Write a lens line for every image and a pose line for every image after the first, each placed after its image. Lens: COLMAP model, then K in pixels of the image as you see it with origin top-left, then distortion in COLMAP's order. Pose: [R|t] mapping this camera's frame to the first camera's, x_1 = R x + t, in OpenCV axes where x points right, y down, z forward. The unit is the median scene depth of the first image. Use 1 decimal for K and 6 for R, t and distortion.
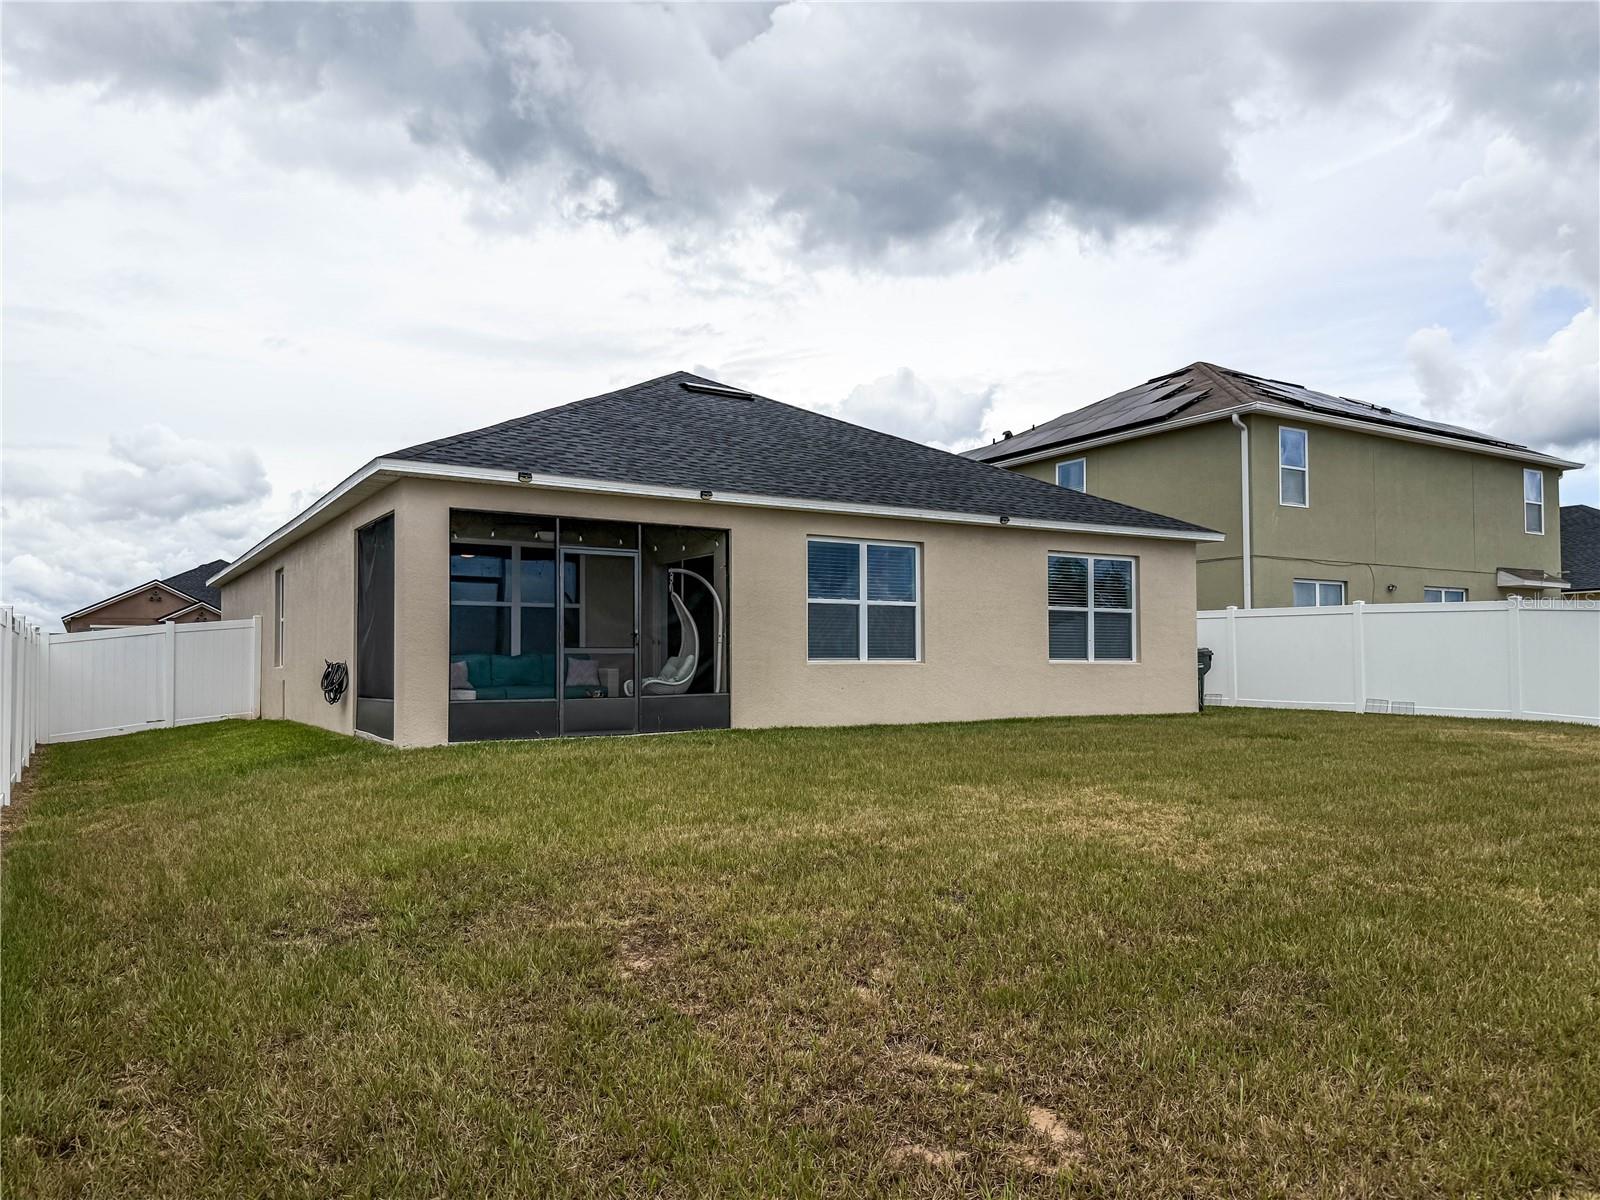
lens RADIAL K [[1066.9, 0, 800.0], [0, 1066.9, 600.0], [0, 0, 1]] dist [0.112832, -0.000526]
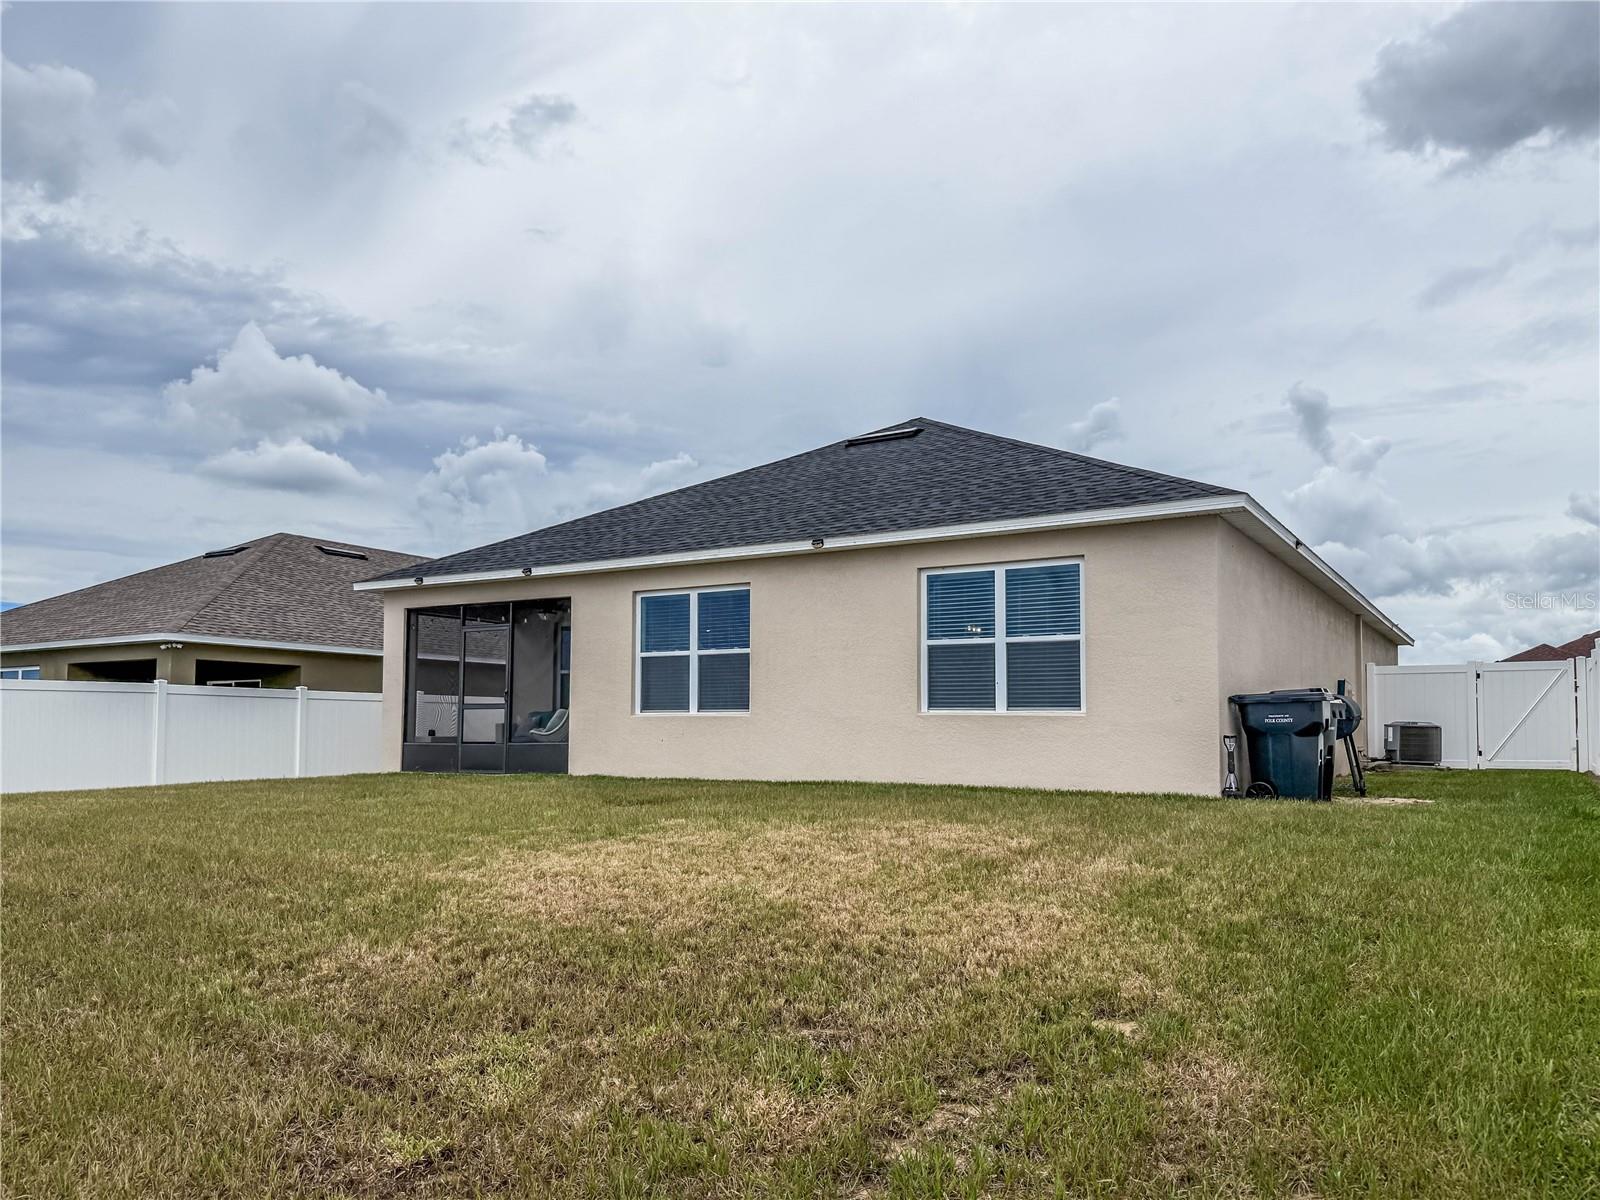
lens RADIAL K [[1147.3, 0, 802.4], [0, 1147.3, 653.4], [0, 0, 1]] dist [0.217712, -0.000035]
pose [[0.435527, -0.046741, -0.898962, 1.043710], [0.056520, 0.998101, -0.024513, 0.034019], [0.898400, -0.040133, 0.437341, 0.627810]]
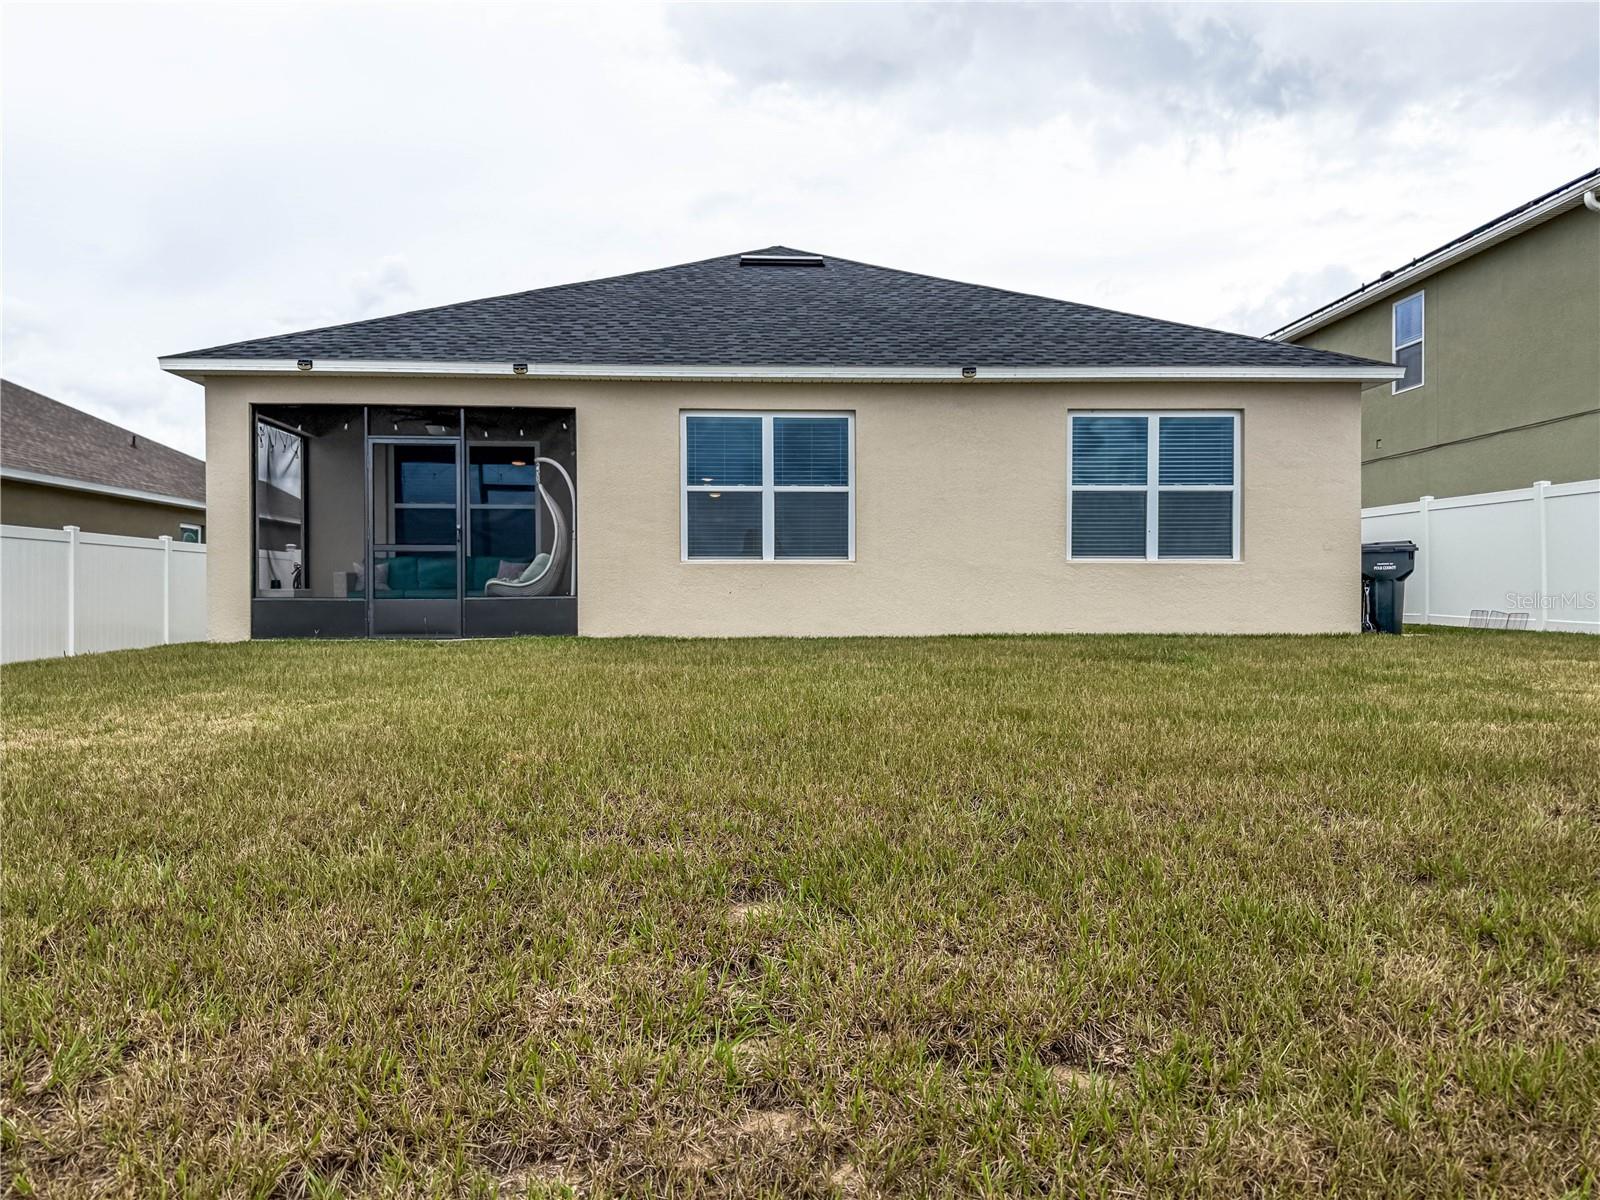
lens RADIAL K [[1066.9, 0, 800.0], [0, 1066.9, 600.0], [0, 0, 1]] dist [0.112832, -0.000526]
pose [[0.874808, 0.019063, -0.484094, 0.479139], [0.027058, 0.995743, 0.088108, 0.015477], [0.483713, -0.090176, 0.870569, 0.287163]]
